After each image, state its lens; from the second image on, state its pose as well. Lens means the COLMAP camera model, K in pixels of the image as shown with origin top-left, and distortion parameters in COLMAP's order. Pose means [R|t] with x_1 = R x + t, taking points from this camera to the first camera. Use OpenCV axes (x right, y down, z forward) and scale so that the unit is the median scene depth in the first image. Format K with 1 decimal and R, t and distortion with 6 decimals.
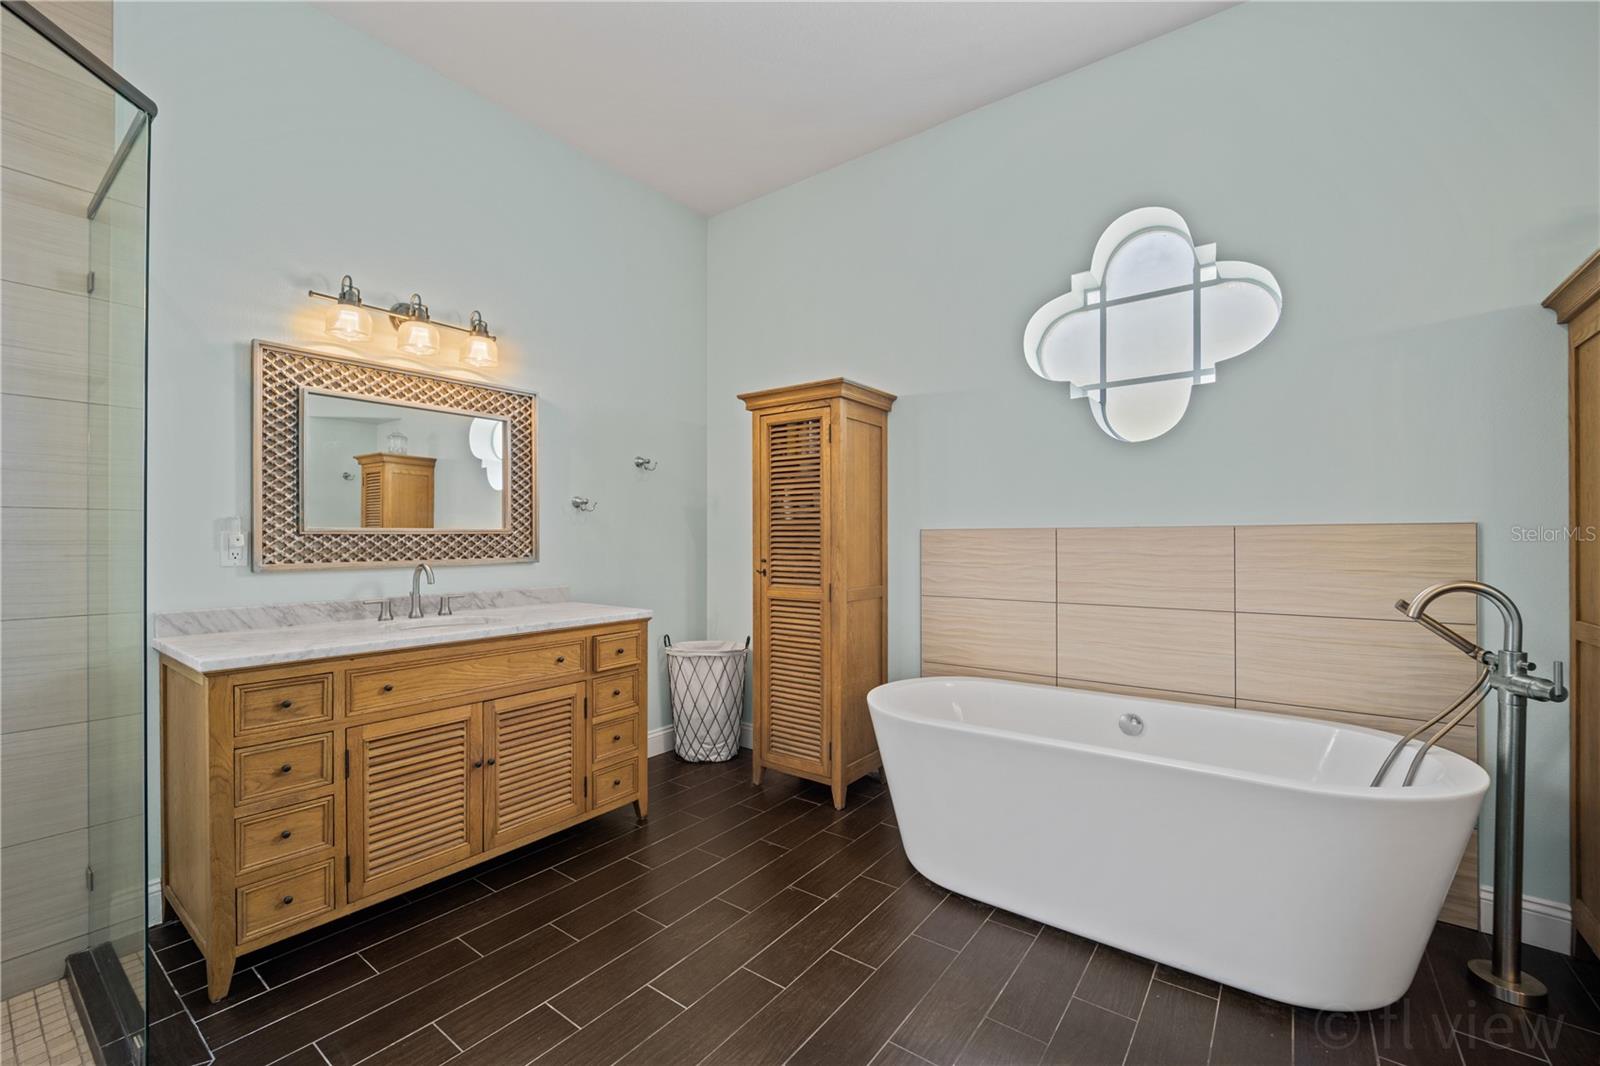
lens RADIAL K [[654.4, 0, 798.7], [0, 654.4, 541.0], [0, 0, 1]] dist [-0.009648, 0.000051]
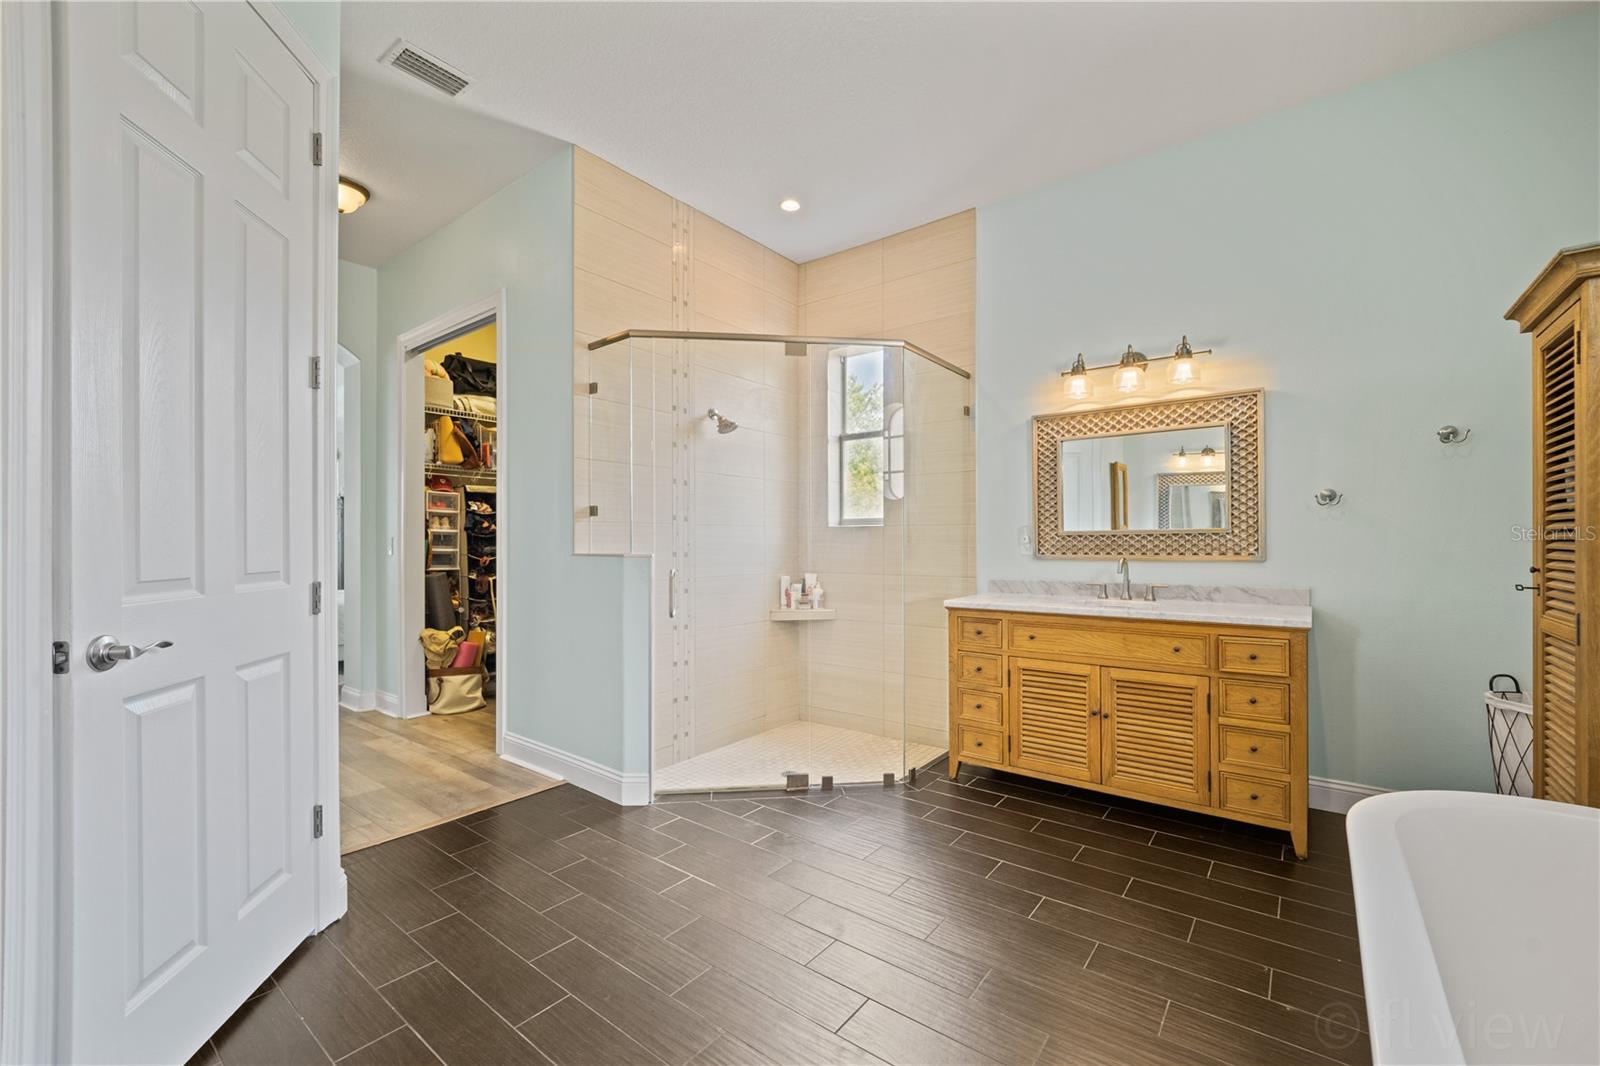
lens RADIAL K [[654.4, 0, 798.1], [0, 654.4, 538.4], [0, 0, 1]] dist [-0.009648, 0.000051]
pose [[-0.017003, -0.002012, -0.999853, 0.725056], [0.002667, 0.999994, -0.002058, -0.001175], [0.999852, -0.002702, -0.016997, 0.393421]]
